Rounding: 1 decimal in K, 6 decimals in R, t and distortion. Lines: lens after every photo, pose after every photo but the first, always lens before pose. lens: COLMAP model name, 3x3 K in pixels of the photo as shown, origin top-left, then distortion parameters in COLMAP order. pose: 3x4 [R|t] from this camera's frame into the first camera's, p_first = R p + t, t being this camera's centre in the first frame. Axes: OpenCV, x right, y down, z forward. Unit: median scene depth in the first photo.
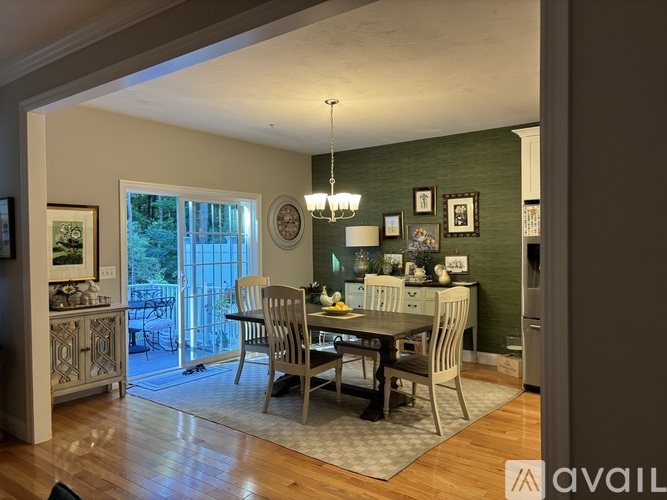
lens RADIAL K [[502.2, 0, 332.7], [0, 502.2, 254.9], [0, 0, 1]] dist [0.060944, -0.001267]
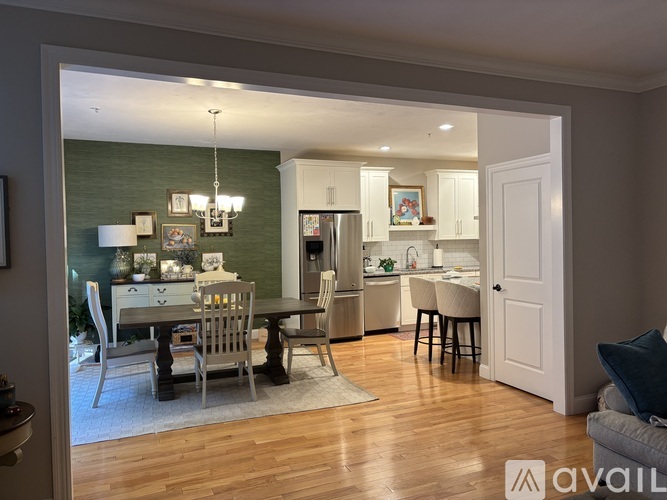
lens RADIAL K [[502.2, 0, 333.5], [0, 502.2, 245.8], [0, 0, 1]] dist [0.060944, -0.001267]
pose [[0.499830, -0.014708, 0.865999, -0.620223], [0.032952, 0.999455, -0.002044, -0.002370], [-0.865497, 0.029558, 0.500042, 0.182390]]
